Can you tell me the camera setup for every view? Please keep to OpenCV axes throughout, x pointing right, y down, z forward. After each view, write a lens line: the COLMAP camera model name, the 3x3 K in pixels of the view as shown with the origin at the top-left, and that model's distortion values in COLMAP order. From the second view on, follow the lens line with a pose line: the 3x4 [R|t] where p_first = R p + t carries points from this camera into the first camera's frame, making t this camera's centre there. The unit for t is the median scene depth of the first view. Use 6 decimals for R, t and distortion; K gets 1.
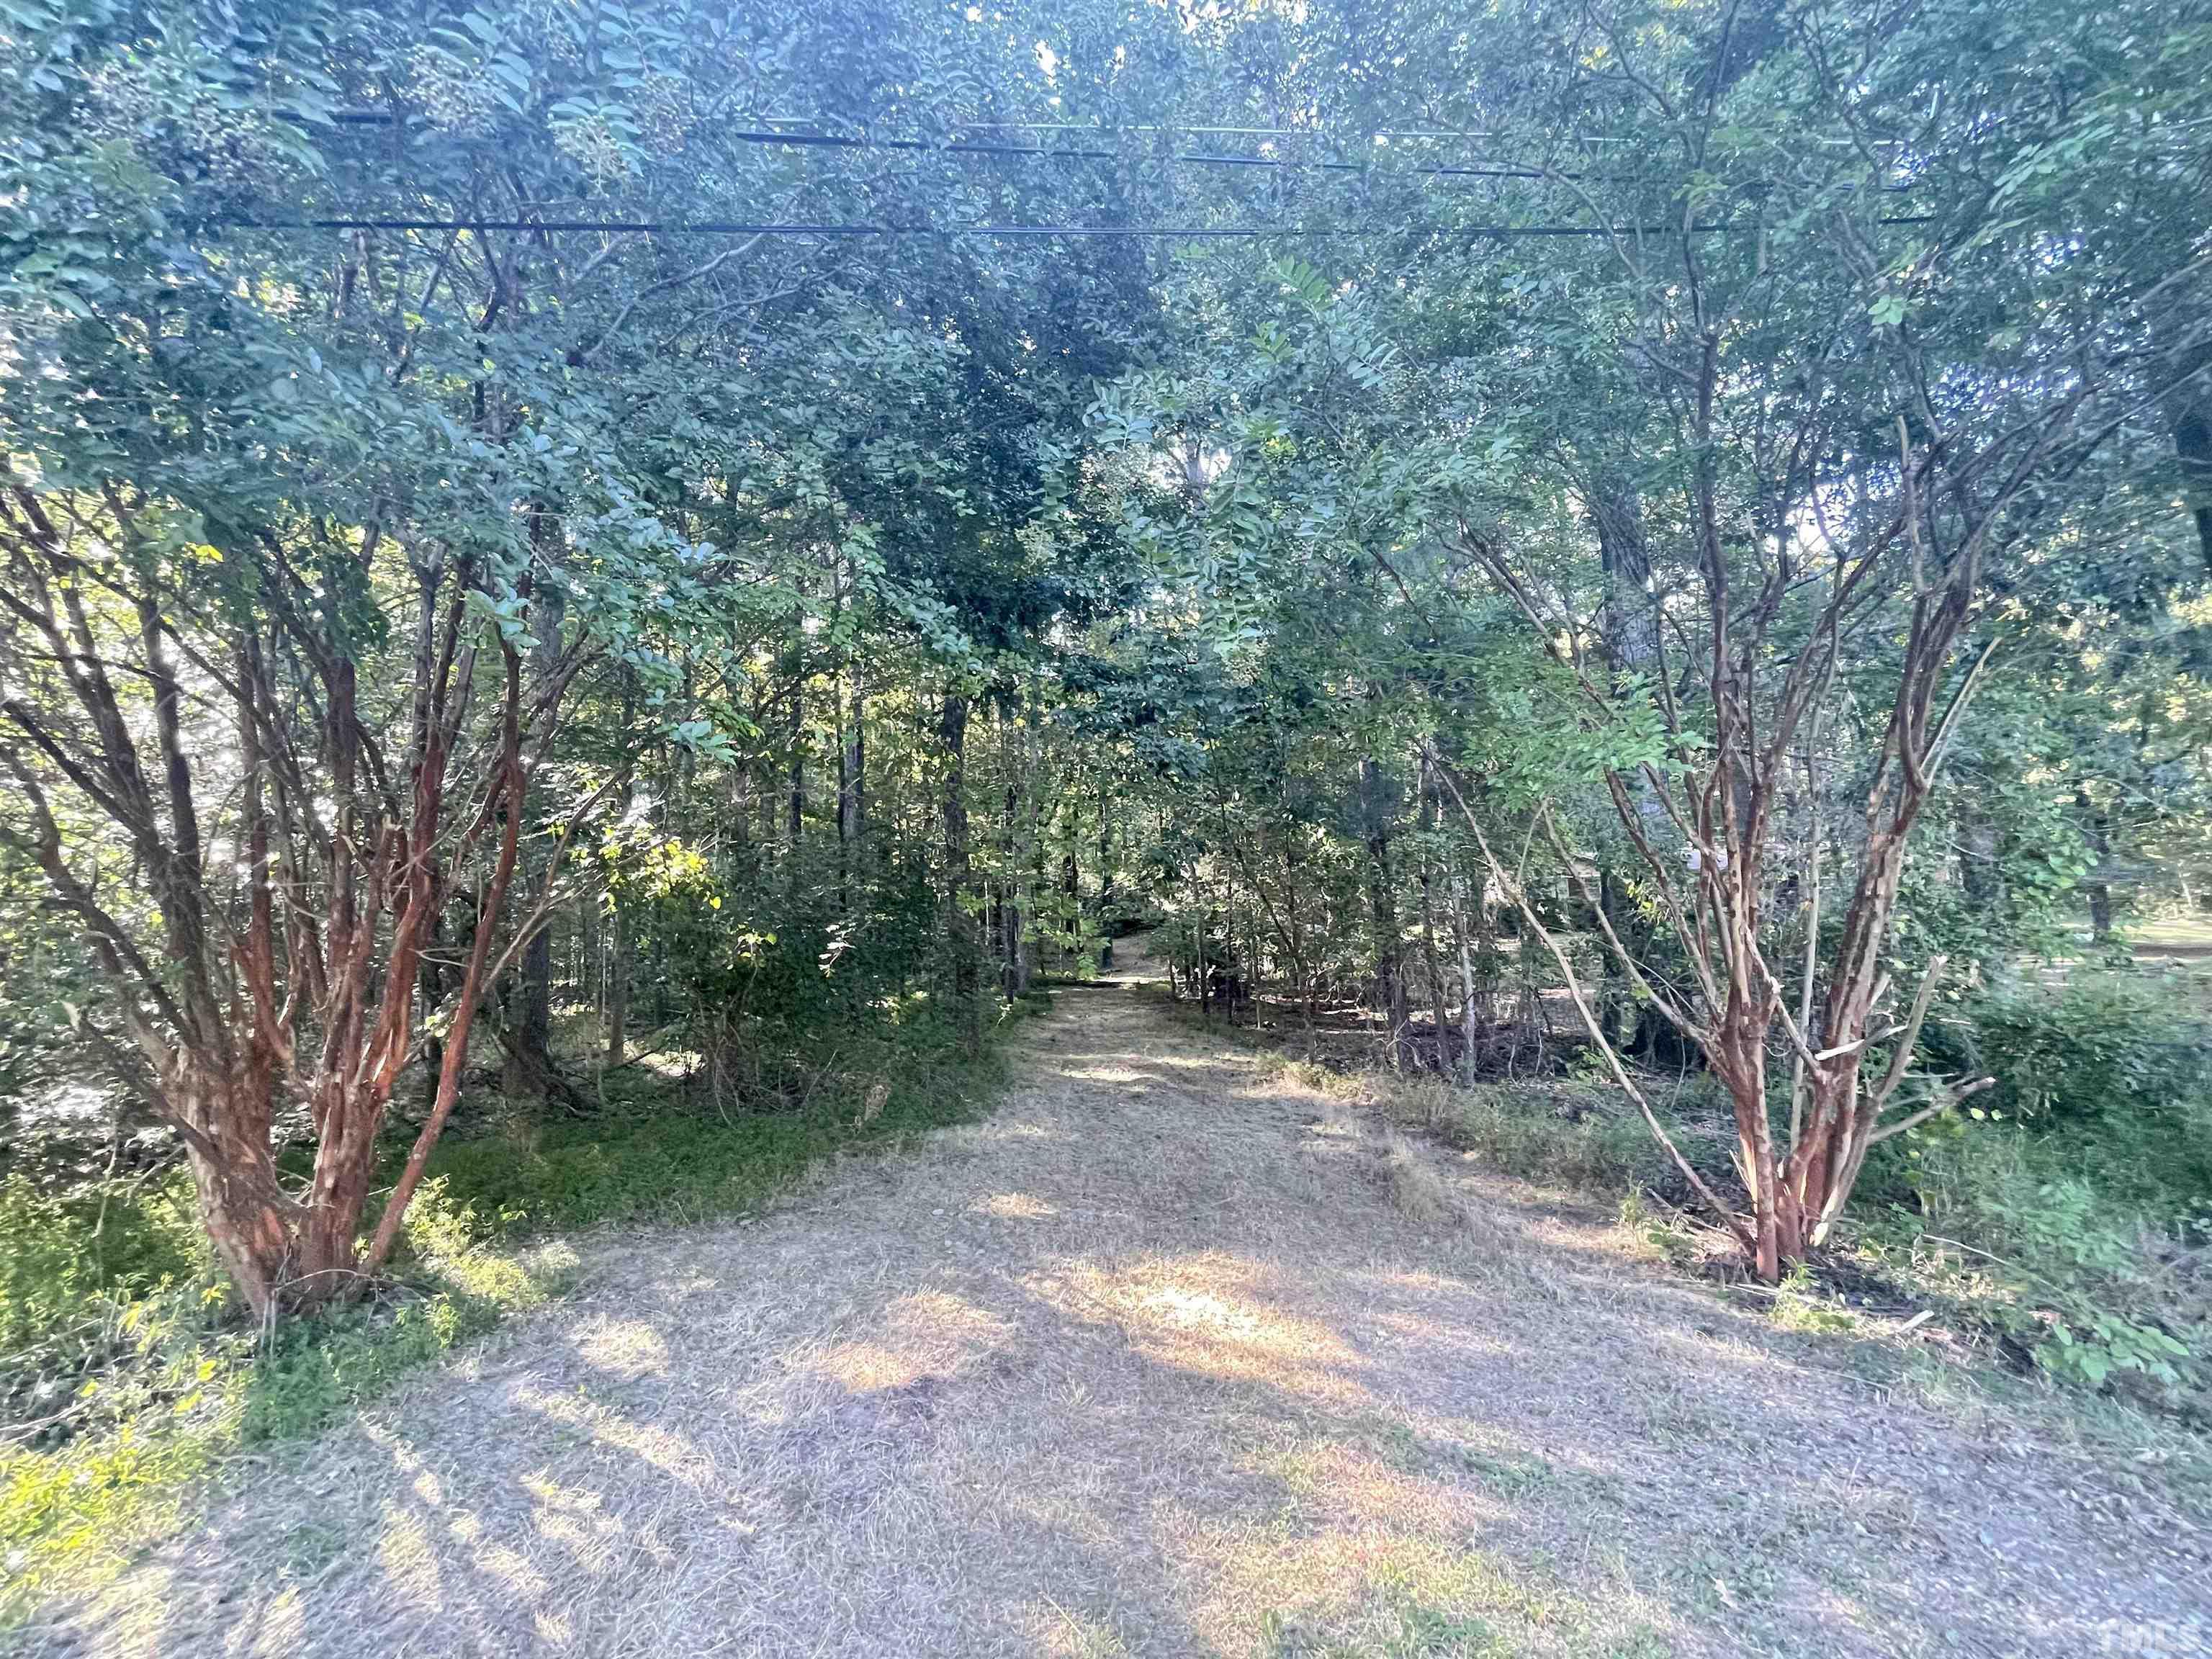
lens RADIAL K [[898.1, 0, 1106.0], [0, 898.1, 829.5], [0, 0, 1]] dist [-0.001372, -0.000250]
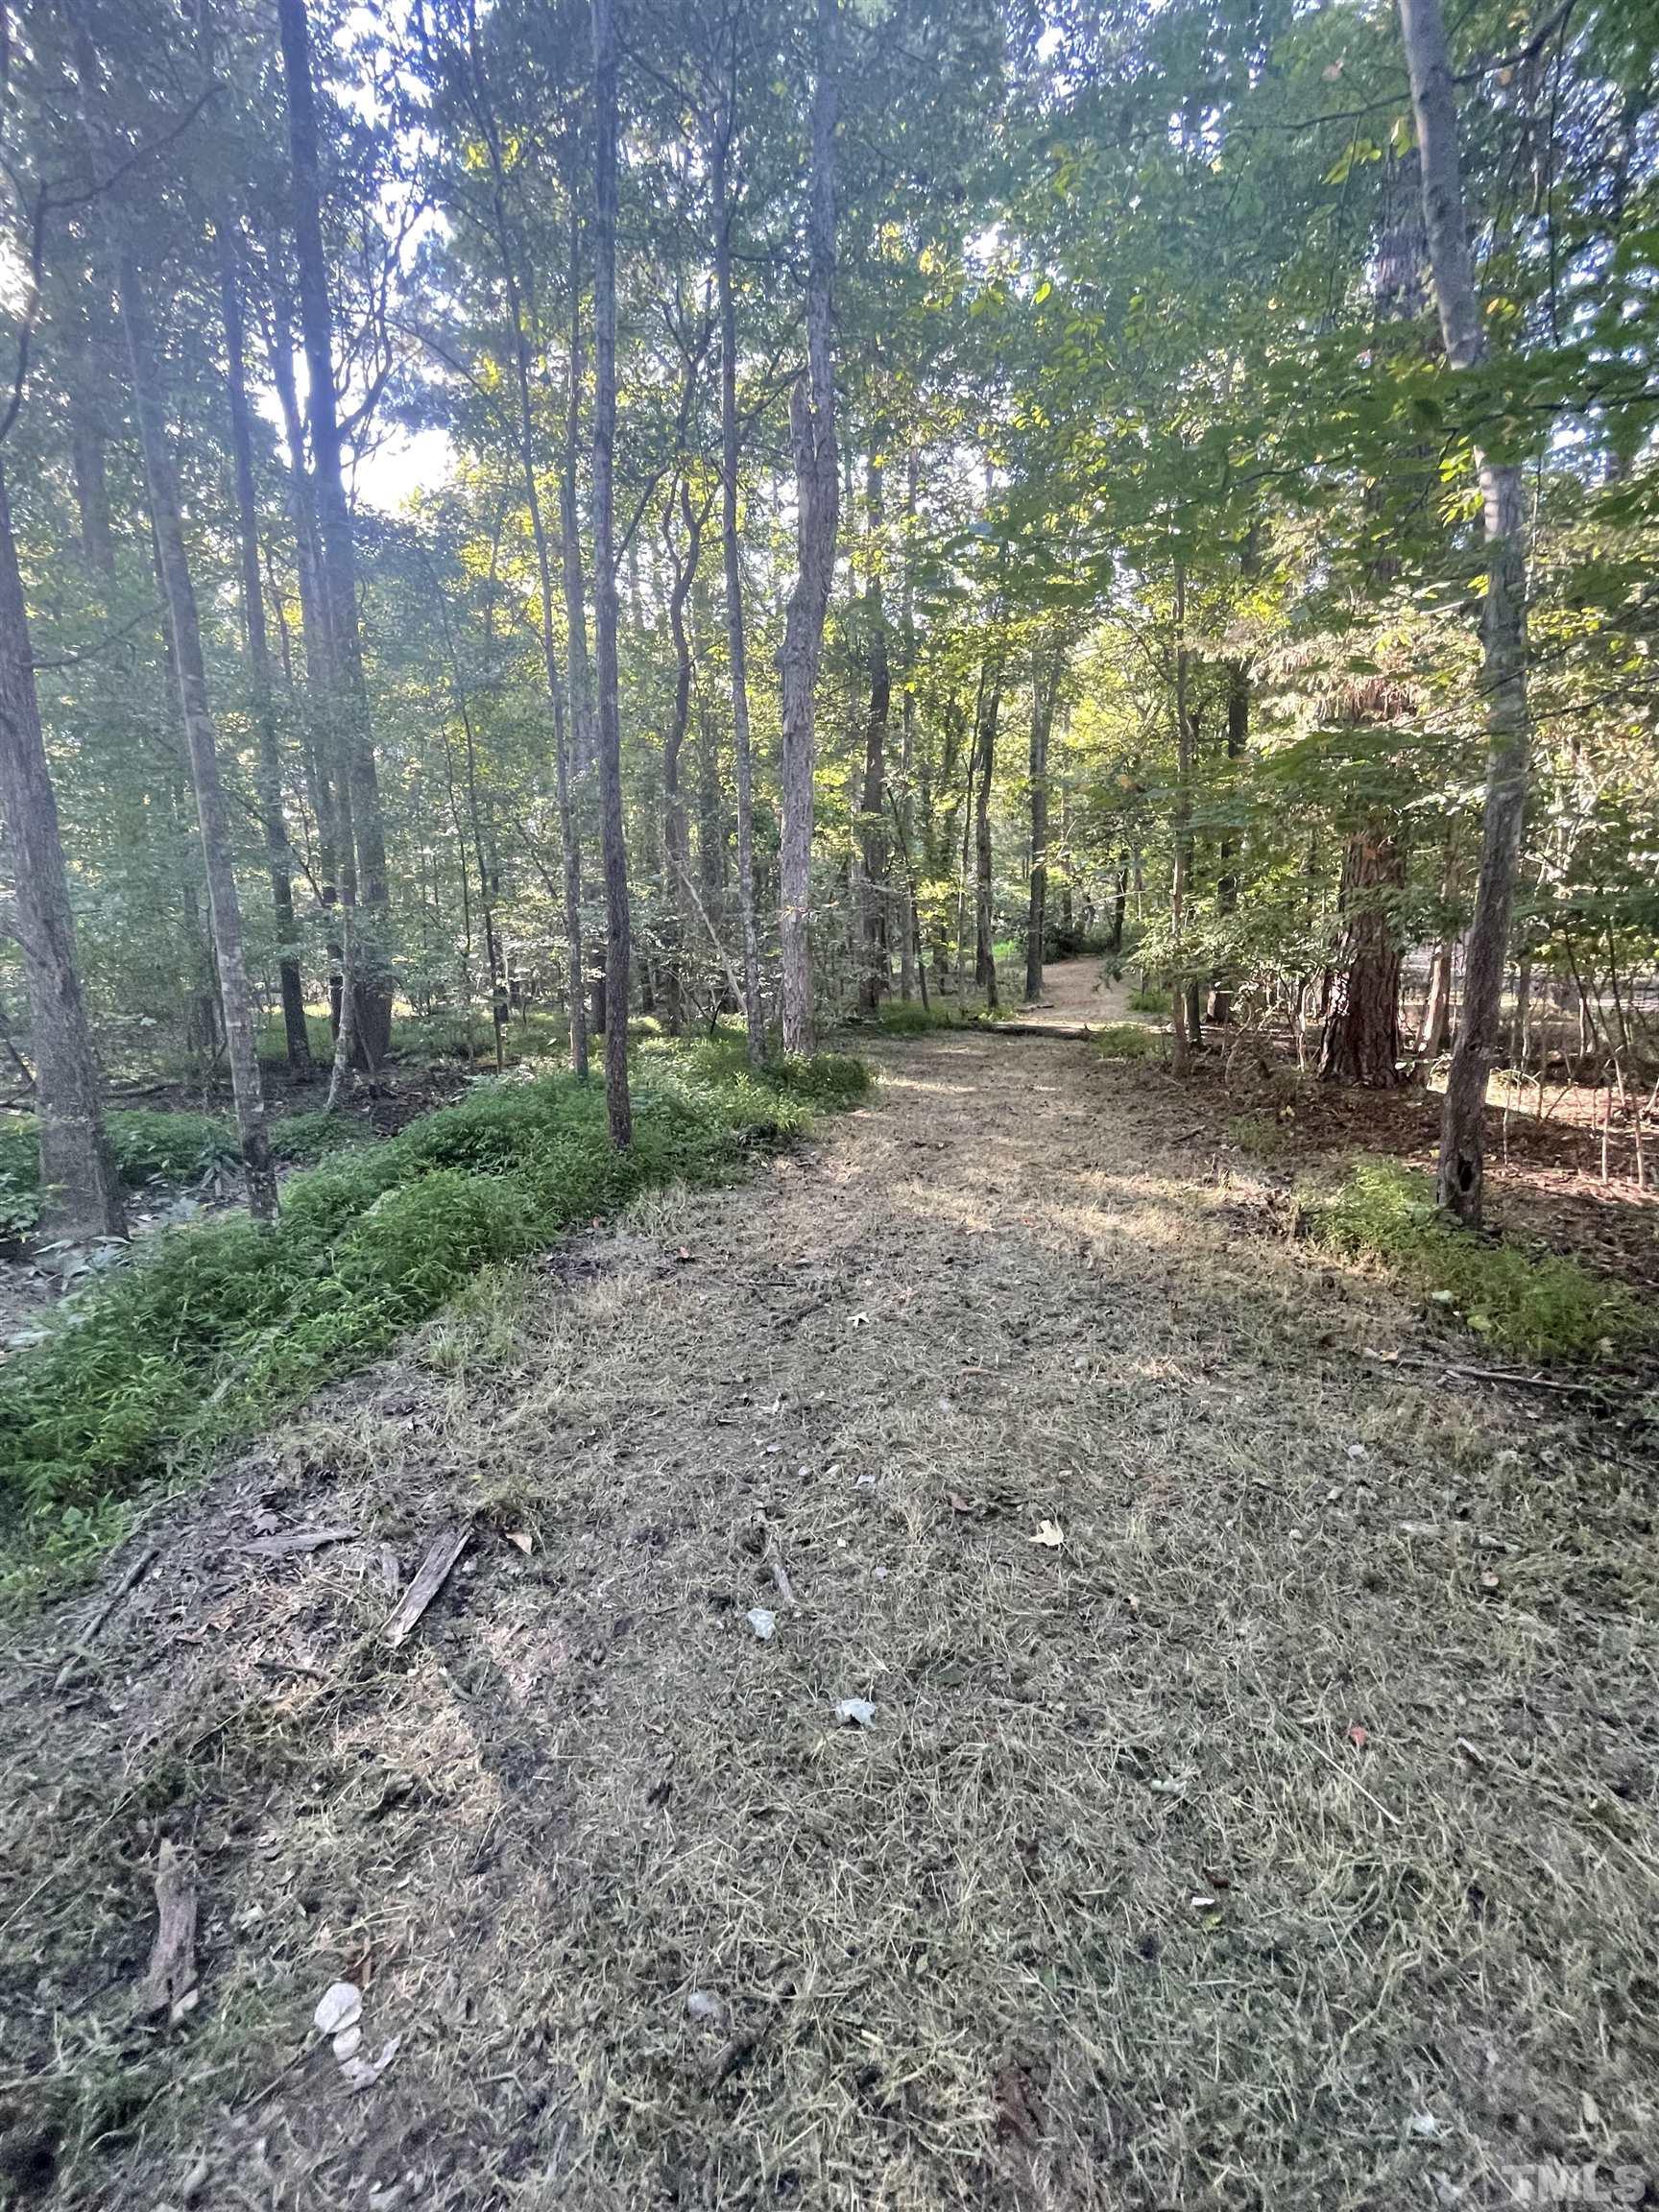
lens RADIAL K [[905.9, 0, 834.0], [0, 905.9, 1114.0], [0, 0, 1]] dist [-0.002237, -0.000364]
pose [[0.976540, 0.039302, -0.211719, 0.020207], [0.018512, 0.964240, 0.264384, 0.465917], [0.214539, -0.262101, 0.940891, 2.815651]]
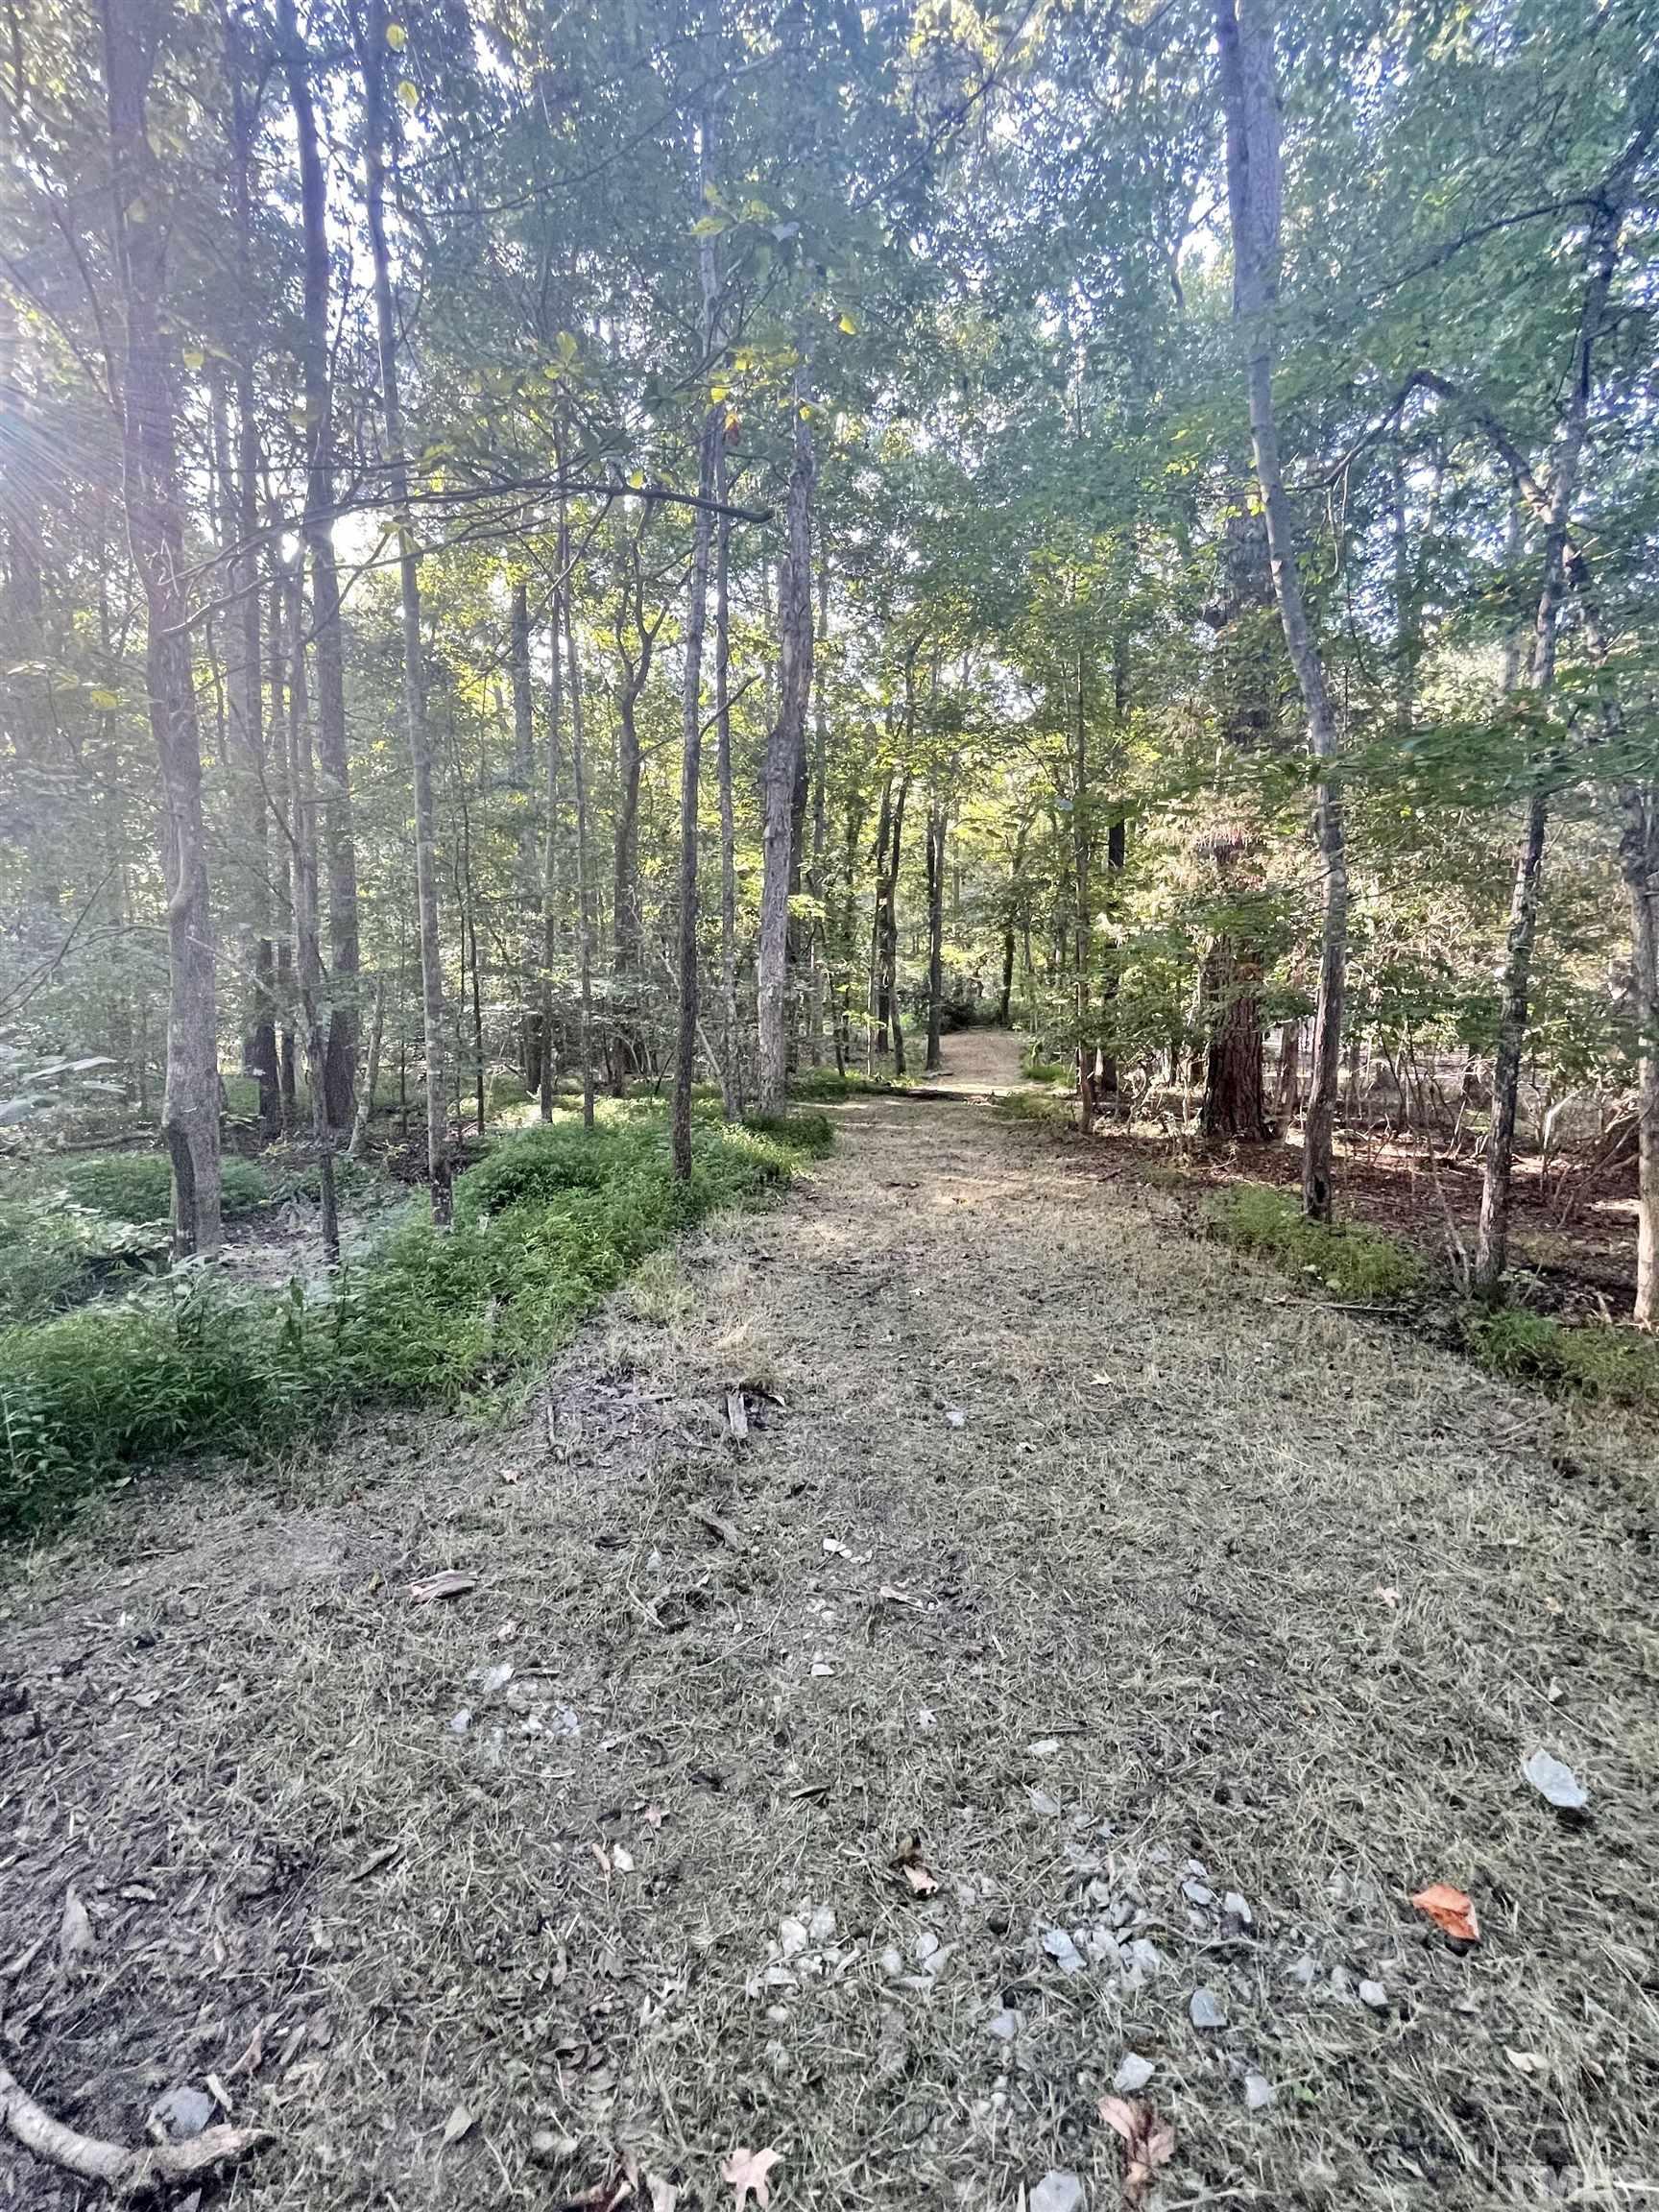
lens RADIAL K [[898.1, 0, 829.5], [0, 898.1, 1106.0], [0, 0, 1]] dist [-0.001372, -0.000250]
pose [[0.994611, 0.033261, -0.098201, -0.091267], [-0.014477, 0.982420, 0.186120, 0.436417], [0.102665, -0.183695, 0.977607, 2.564684]]
